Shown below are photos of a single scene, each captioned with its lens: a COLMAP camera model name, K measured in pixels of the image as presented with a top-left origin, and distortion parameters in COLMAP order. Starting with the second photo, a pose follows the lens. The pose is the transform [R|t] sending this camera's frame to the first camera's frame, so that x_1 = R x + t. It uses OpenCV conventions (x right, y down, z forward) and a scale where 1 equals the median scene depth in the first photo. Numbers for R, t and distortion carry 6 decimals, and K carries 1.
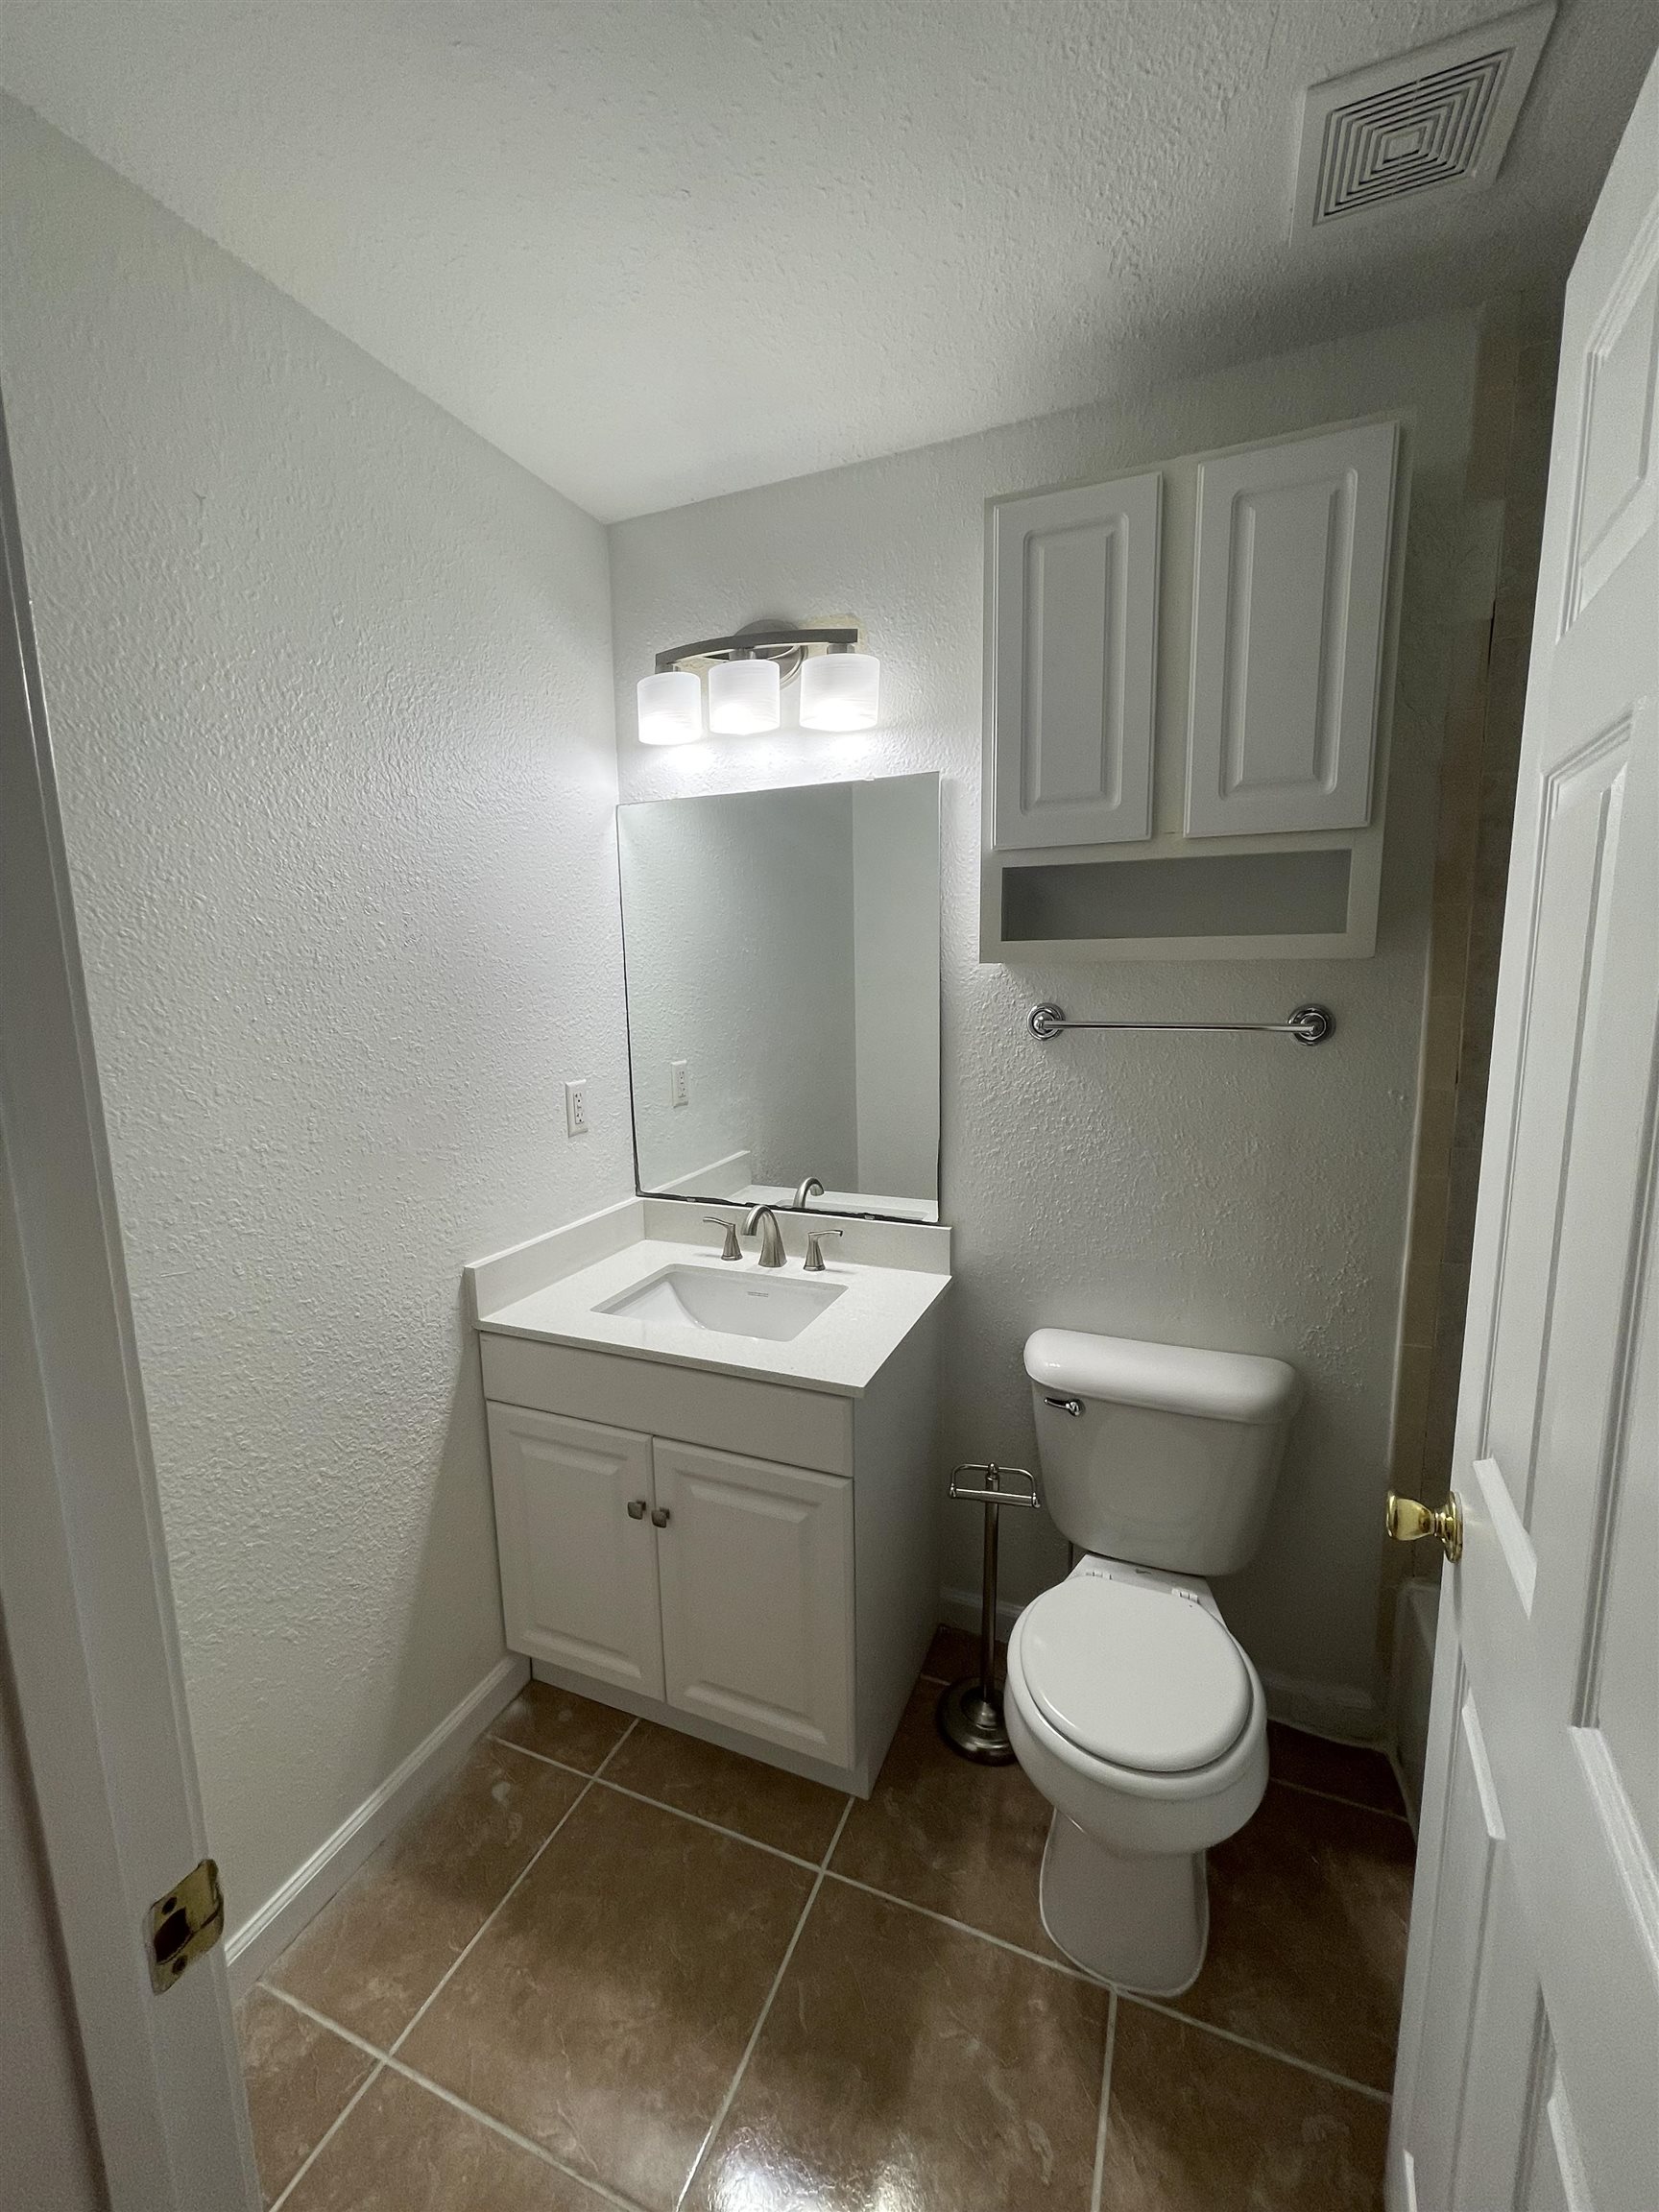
lens RADIAL K [[886.2, 0, 821.1], [0, 886.2, 1102.5], [0, 0, 1]] dist [-0.003346, -0.000485]
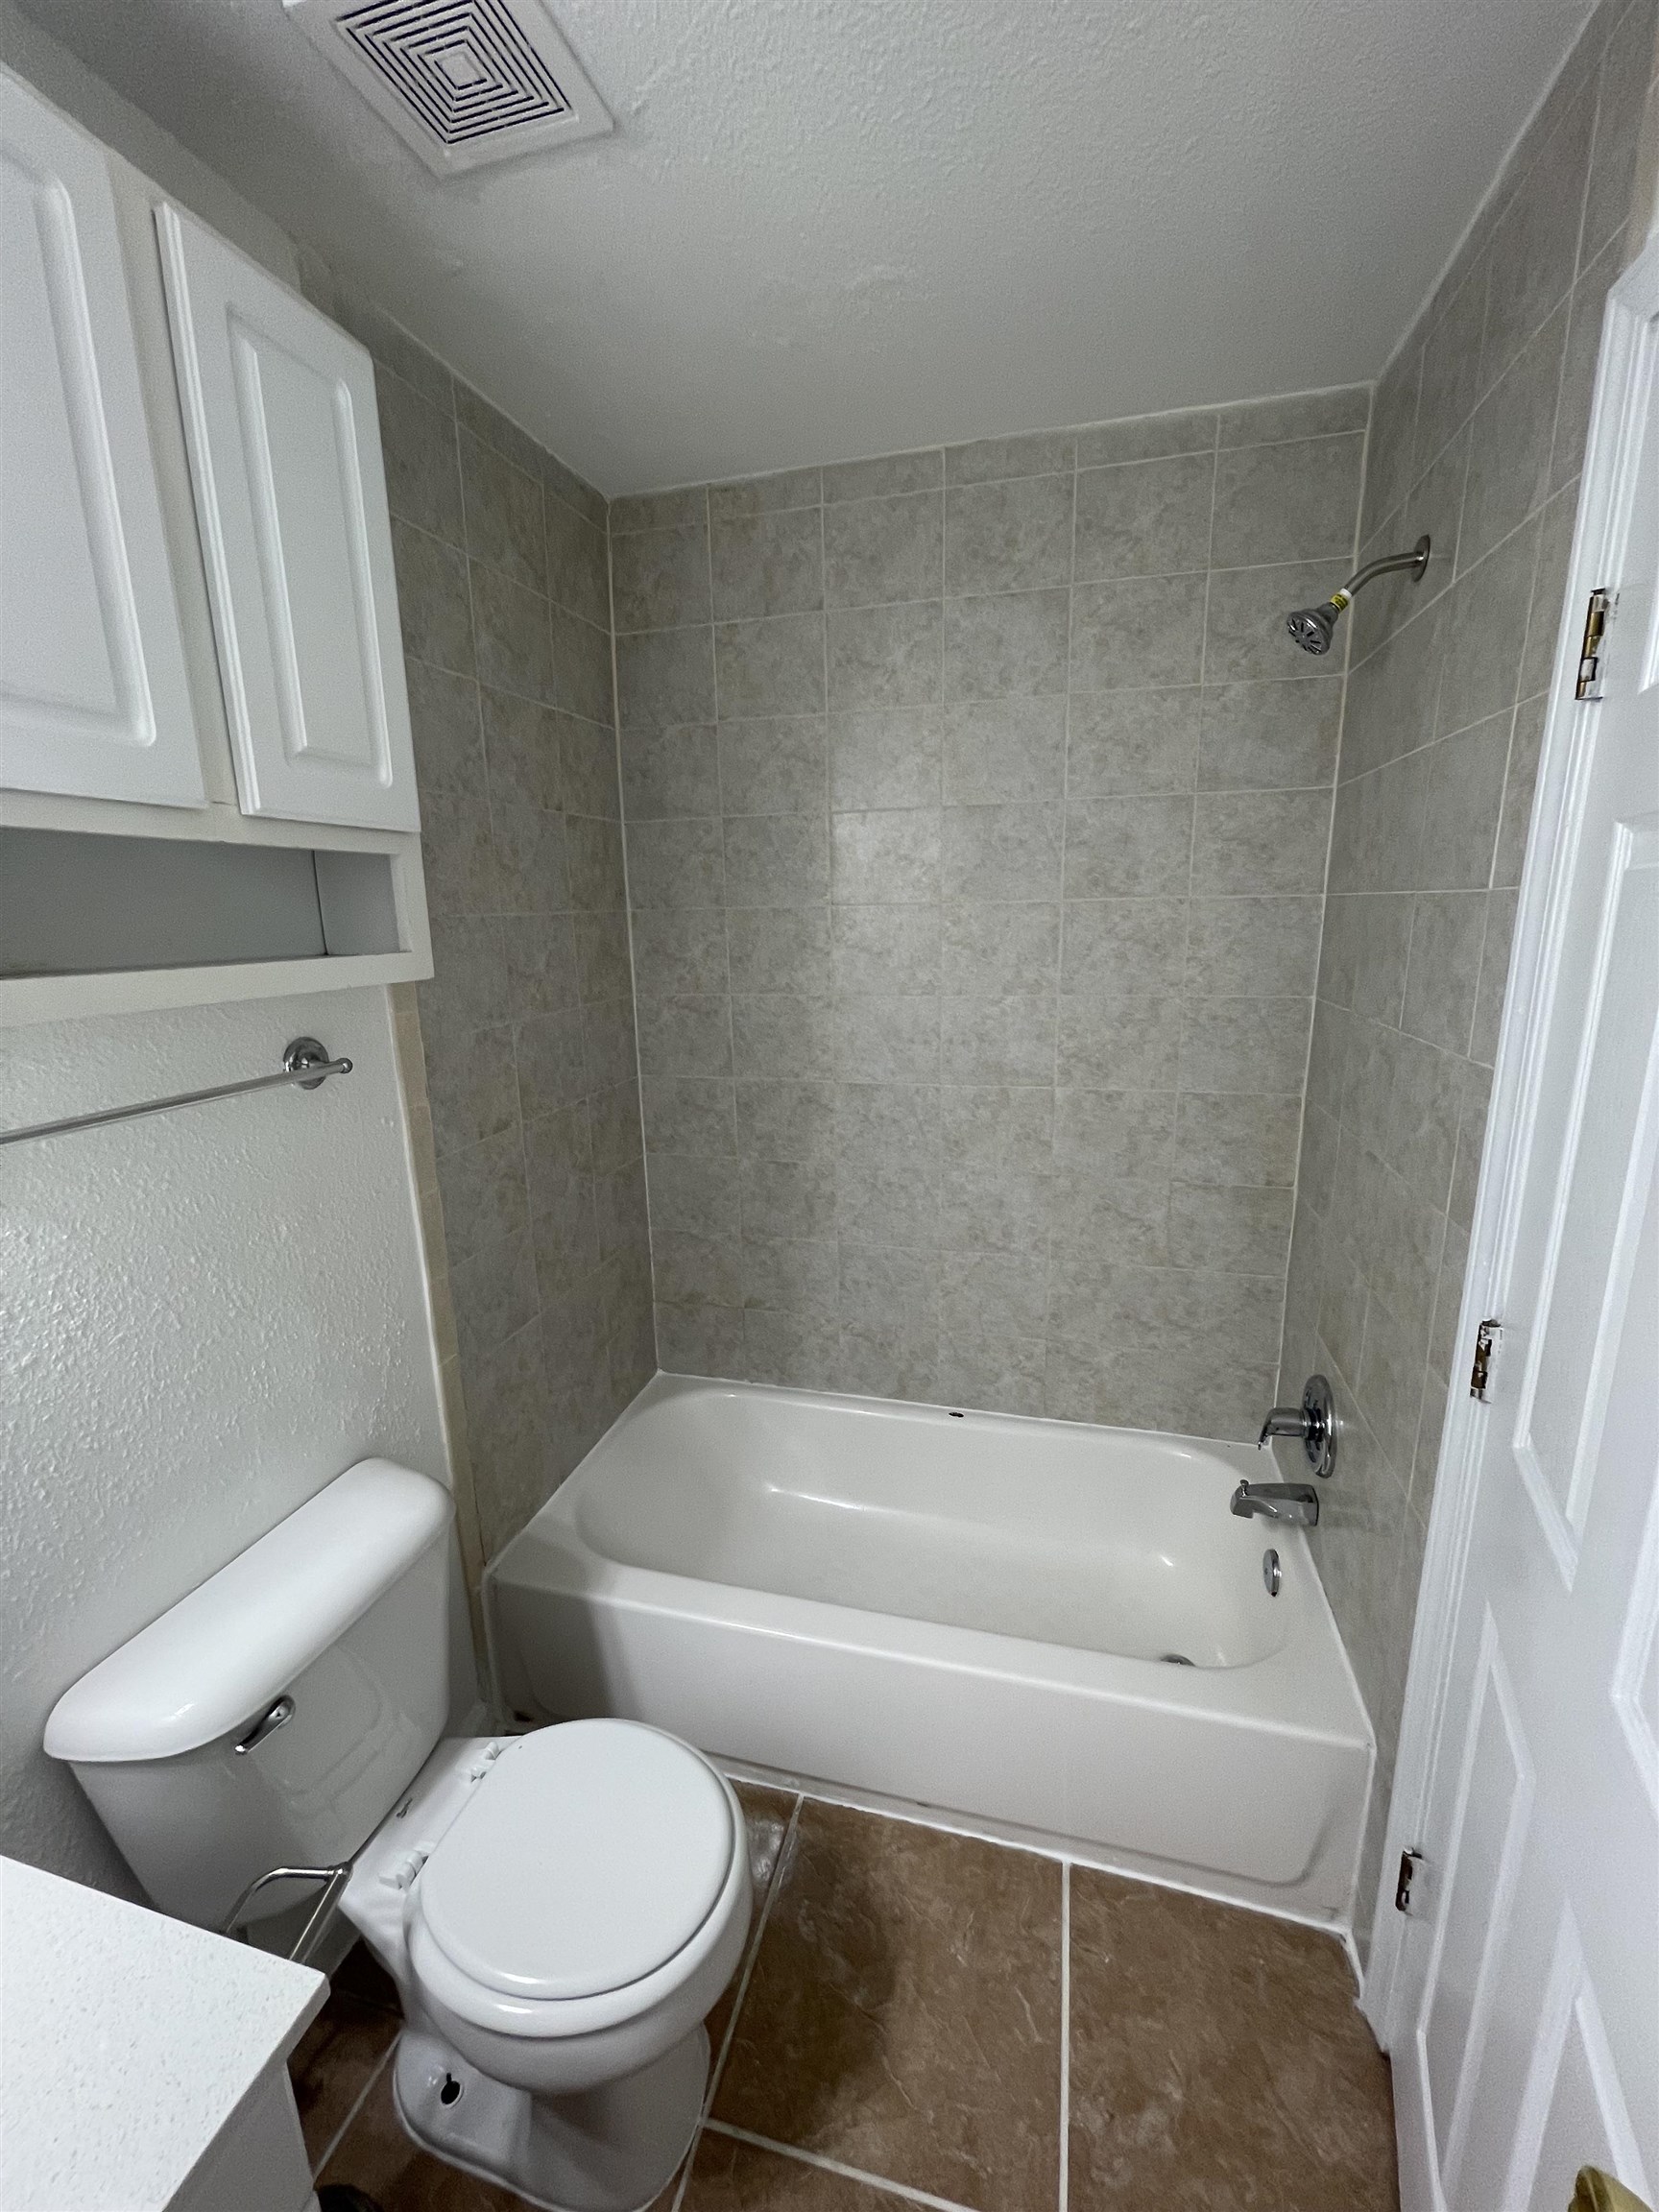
lens RADIAL K [[886.2, 0, 827.6], [0, 886.2, 1103.5], [0, 0, 1]] dist [-0.003346, -0.000485]
pose [[-0.130831, -0.191497, 0.972734, -0.337488], [0.174457, 0.961410, 0.212732, -0.158022], [-0.975934, 0.197532, -0.092375, 0.692188]]
